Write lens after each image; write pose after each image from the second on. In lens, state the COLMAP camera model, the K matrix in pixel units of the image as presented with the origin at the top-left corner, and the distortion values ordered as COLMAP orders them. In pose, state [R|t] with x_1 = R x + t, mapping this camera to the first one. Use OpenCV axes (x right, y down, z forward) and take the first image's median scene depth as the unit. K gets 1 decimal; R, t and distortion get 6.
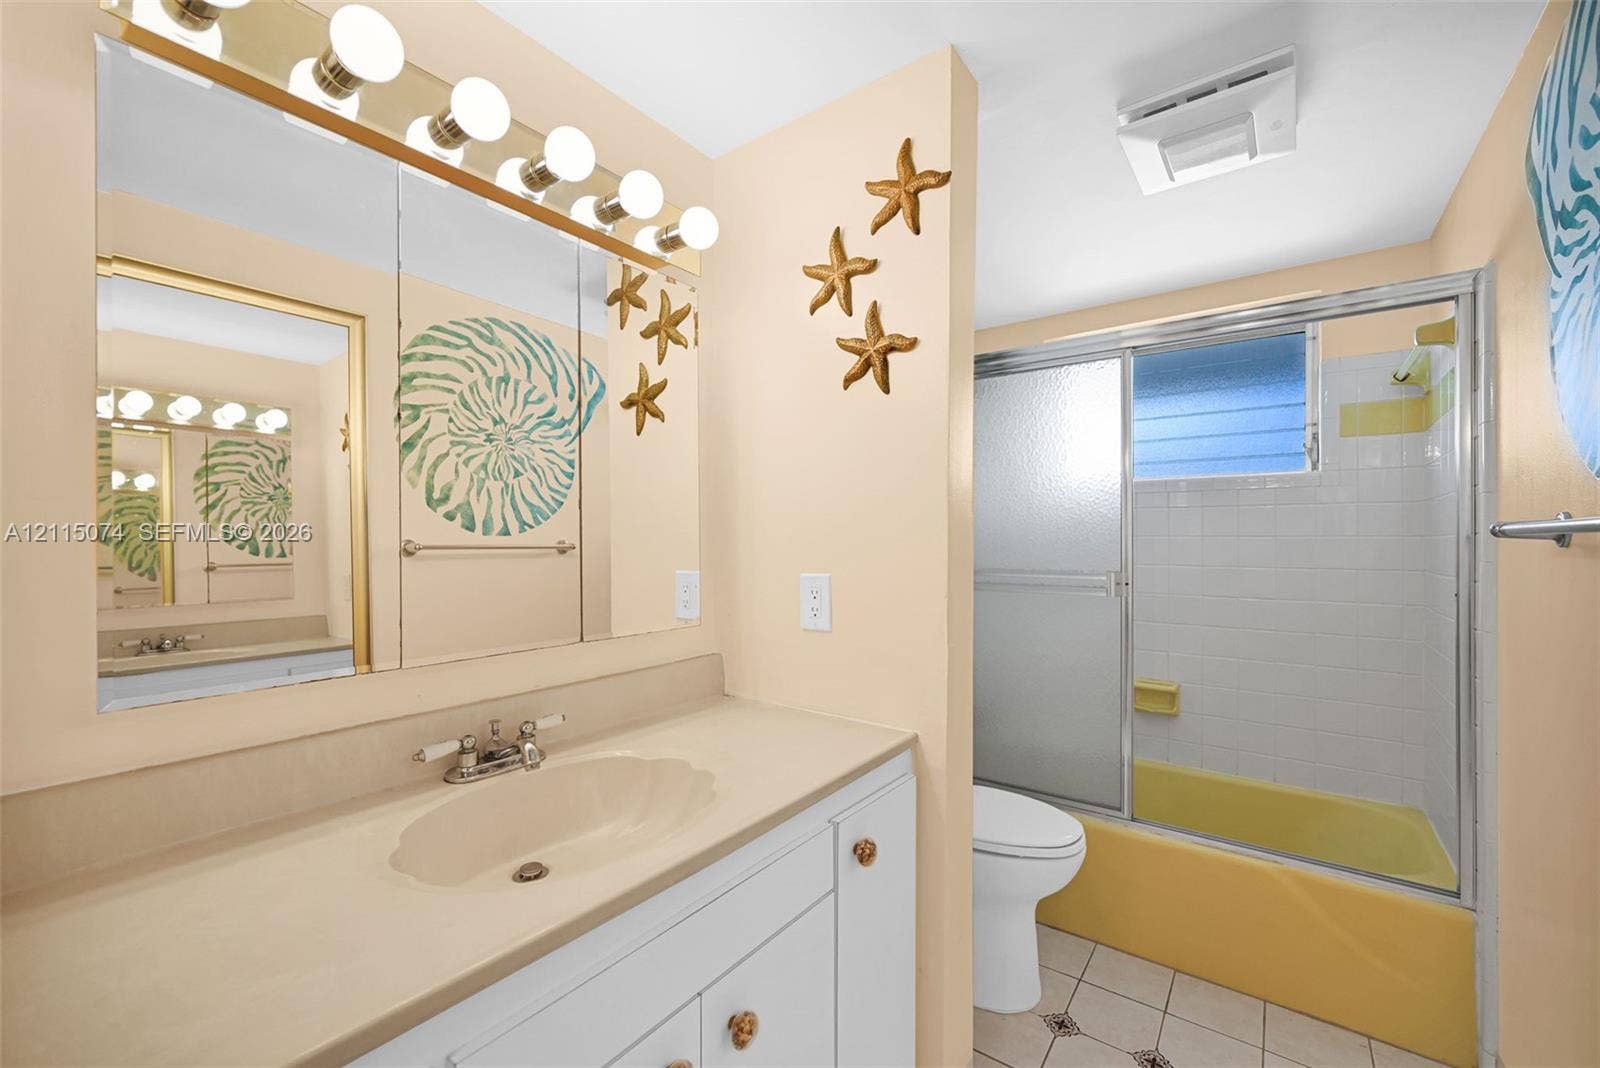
lens RADIAL K [[649.6, 0, 800.0], [0, 649.6, 534.0], [0, 0, 1]] dist [-0.002112, -0.000252]
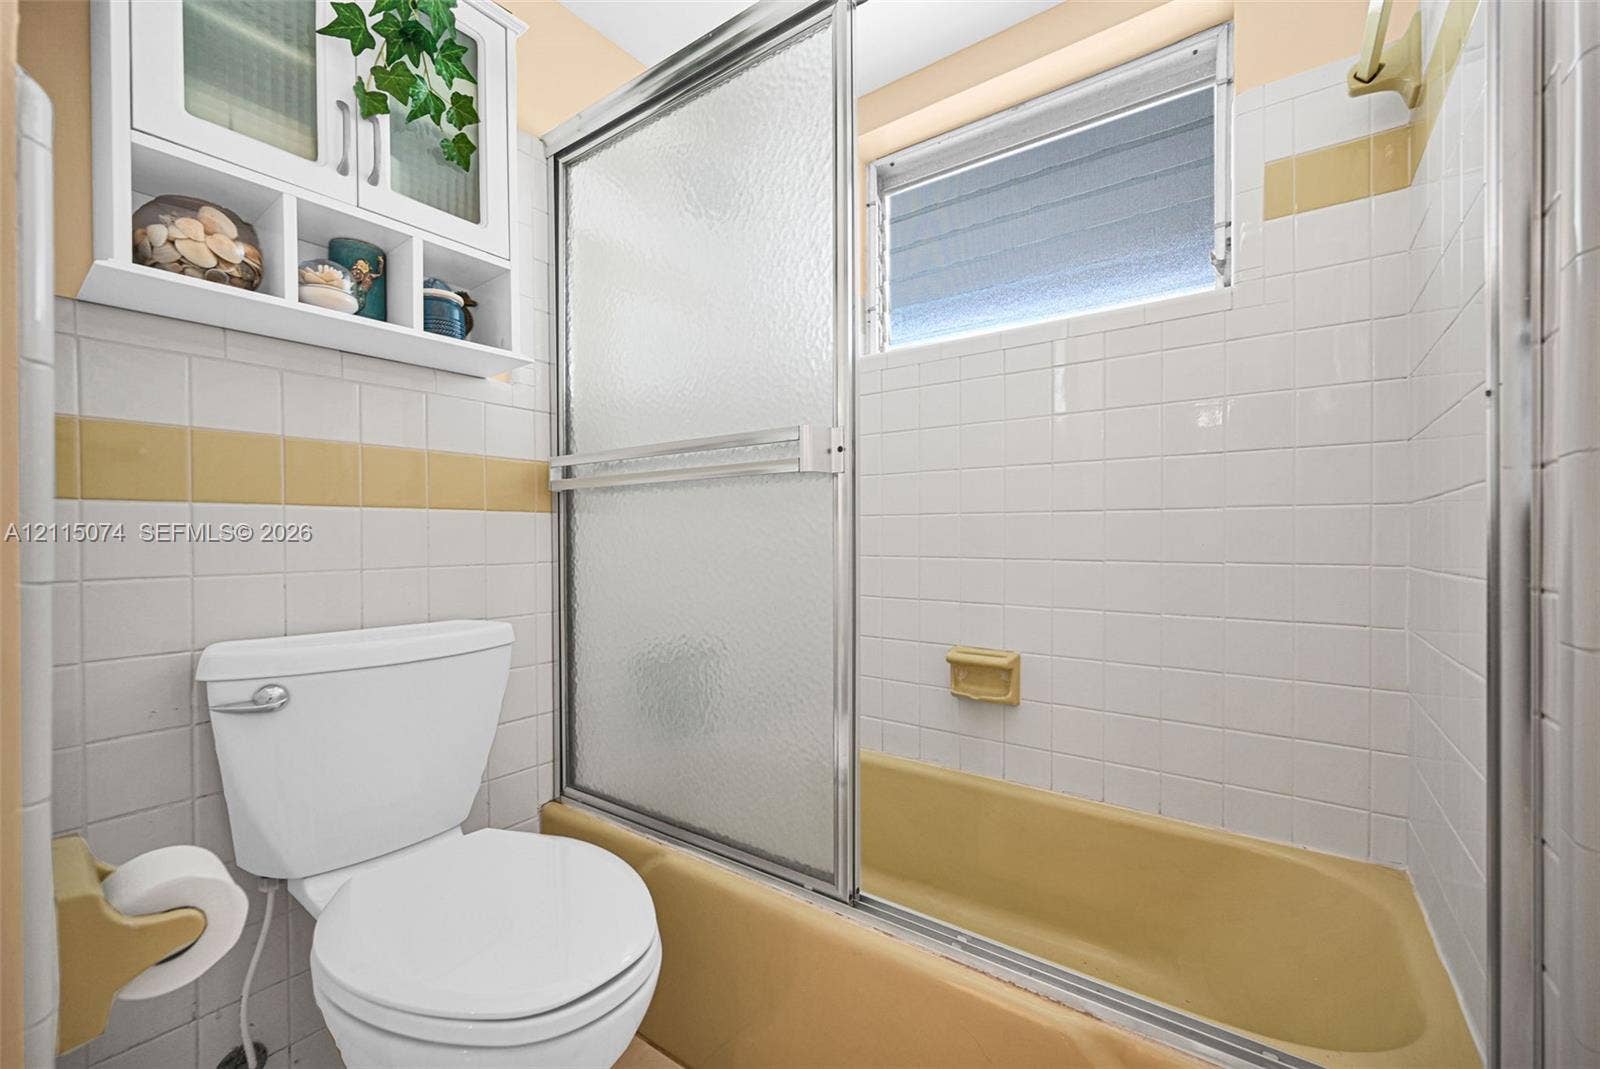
lens RADIAL K [[647.2, 0, 801.4], [0, 647.2, 538.5], [0, 0, 1]] dist [-0.000644, -0.000429]
pose [[0.999839, 0.002490, 0.017760, 0.401129], [-0.002542, 0.999993, 0.002916, 0.130778], [-0.017752, -0.002961, 0.999838, 0.421555]]
